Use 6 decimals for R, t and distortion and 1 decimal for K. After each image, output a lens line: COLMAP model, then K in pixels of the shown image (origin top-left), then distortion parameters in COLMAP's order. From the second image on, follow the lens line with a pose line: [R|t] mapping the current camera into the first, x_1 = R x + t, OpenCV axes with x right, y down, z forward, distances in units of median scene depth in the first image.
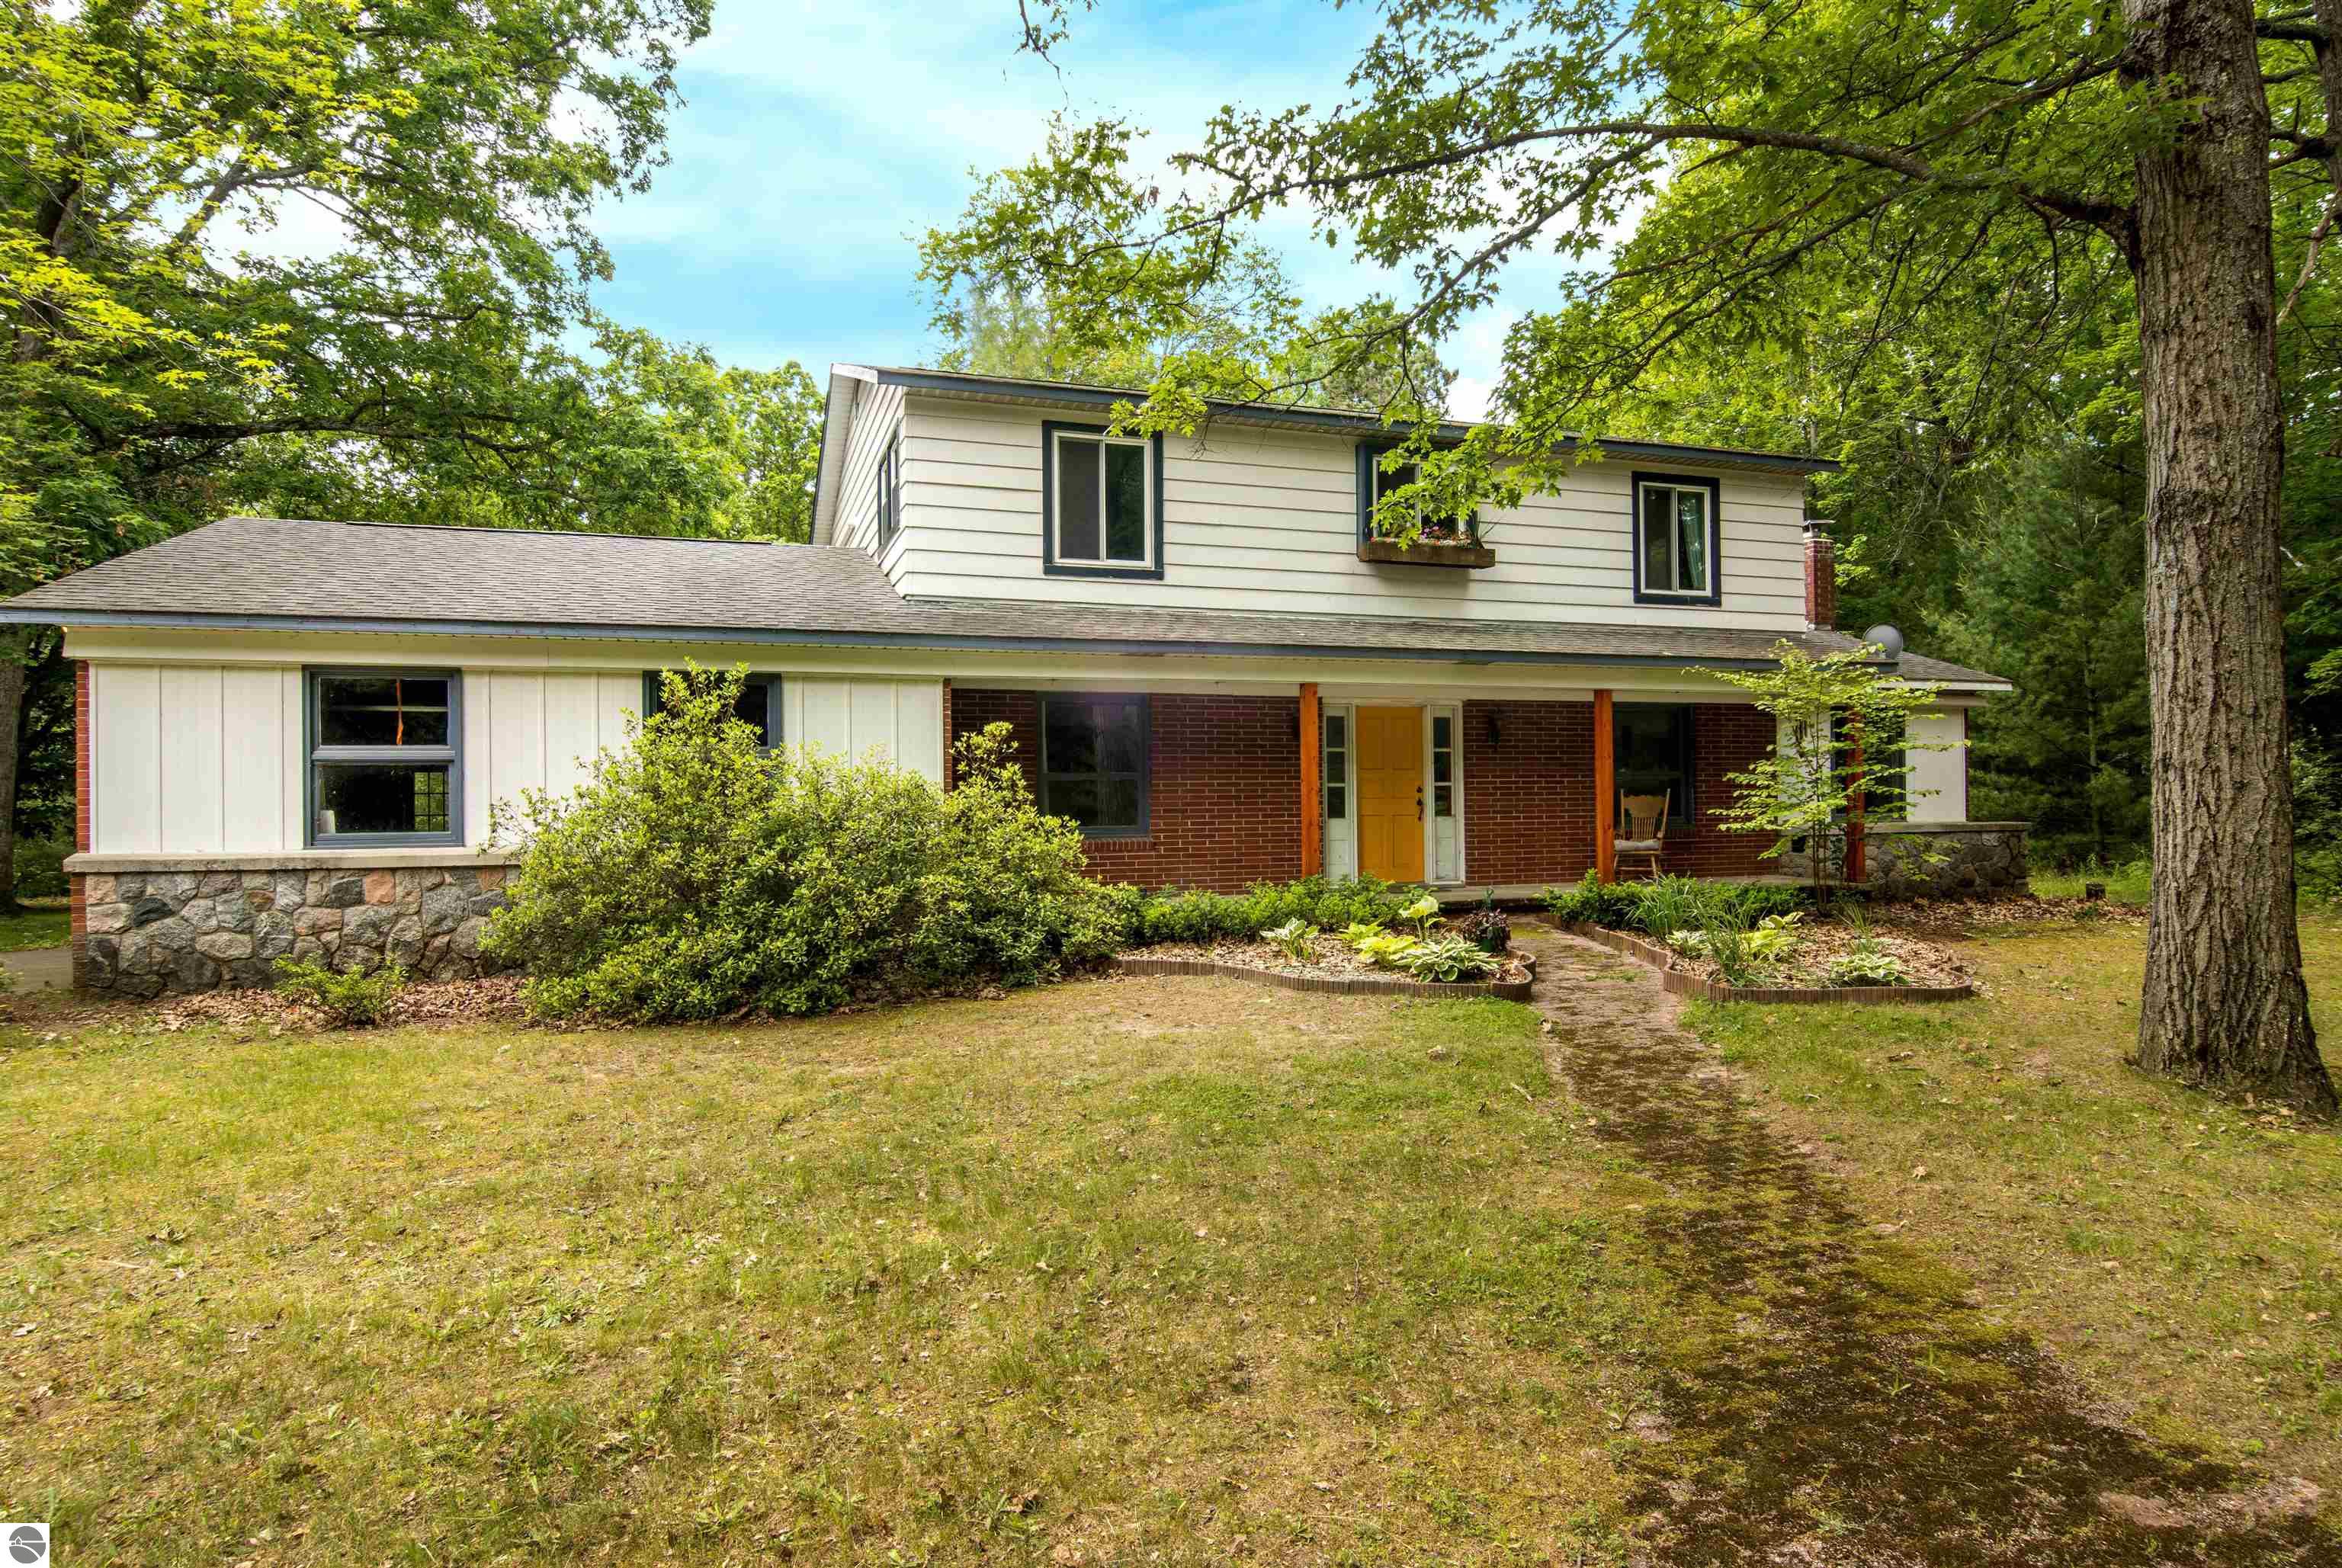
lens RADIAL K [[1380.2, 0, 1171.0], [0, 1380.2, 784.0], [0, 0, 1]] dist [-0.001718, -0.000351]
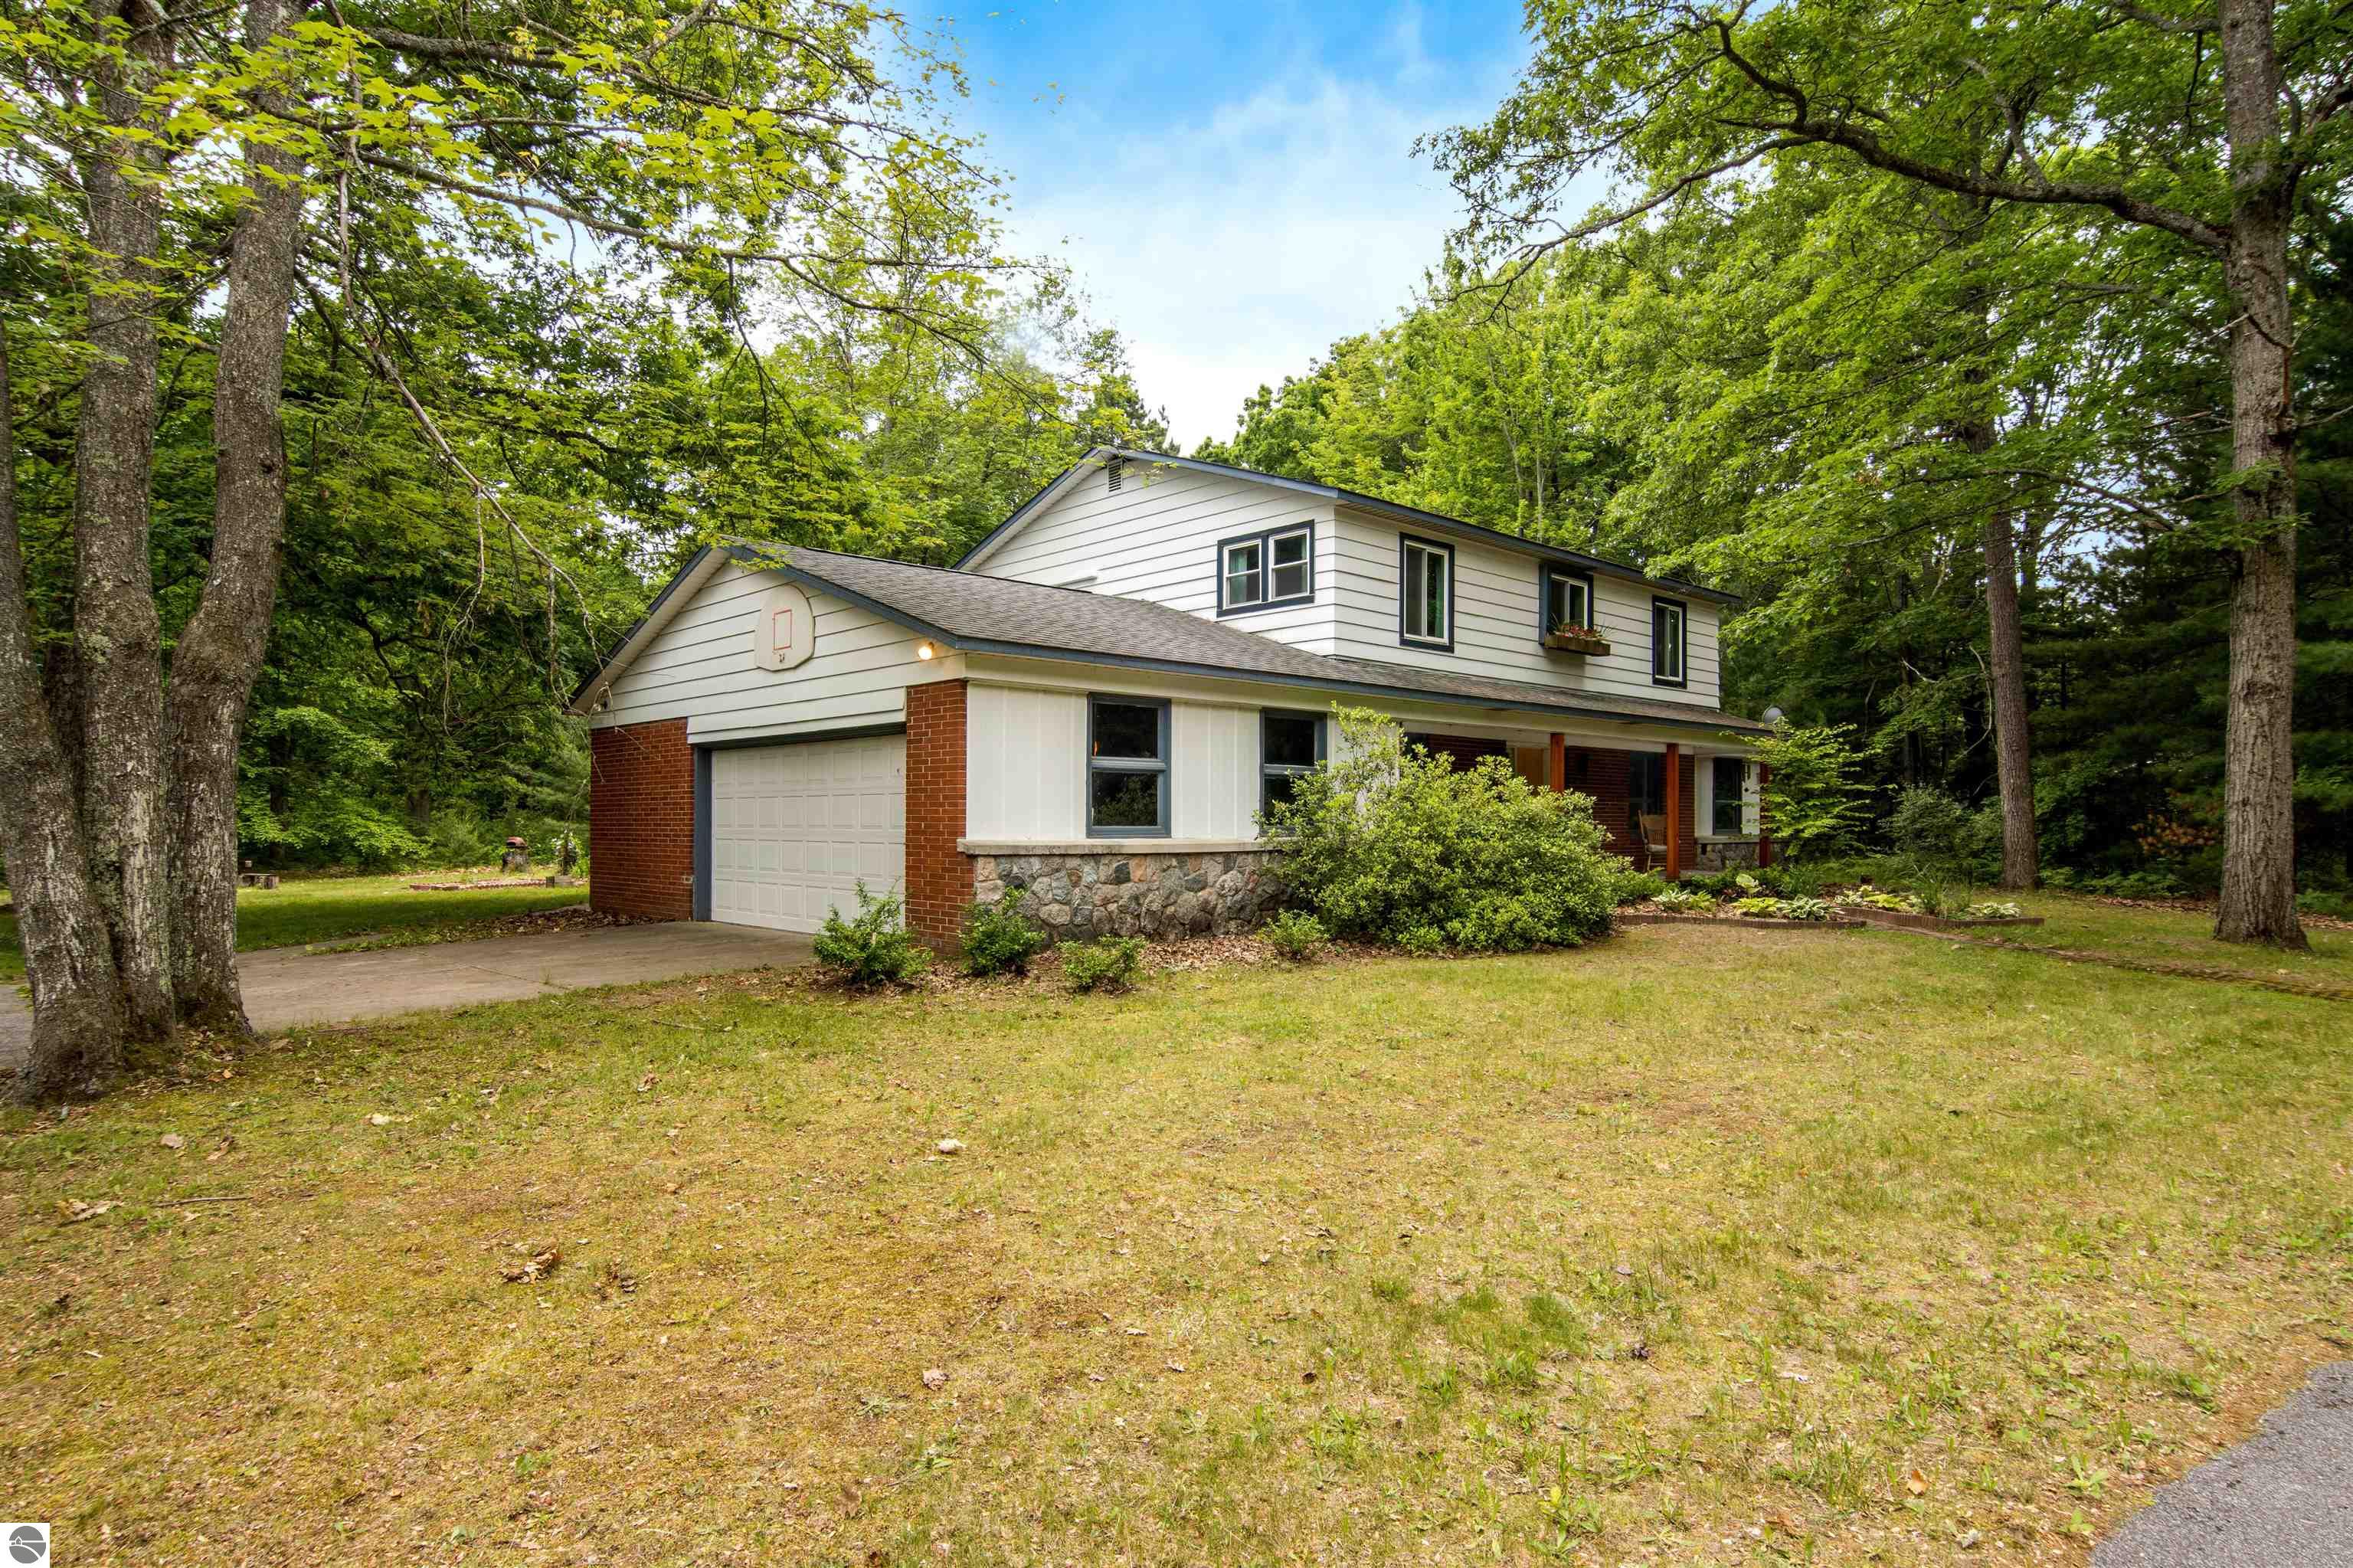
lens RADIAL K [[1386.8, 0, 1176.5], [0, 1386.8, 784.0], [0, 0, 1]] dist [-0.001718, -0.000351]
pose [[0.908159, 0.026608, 0.417779, -1.068058], [-0.020595, 0.999609, -0.018897, 0.019501], [-0.418118, 0.008557, 0.908352, -0.185060]]
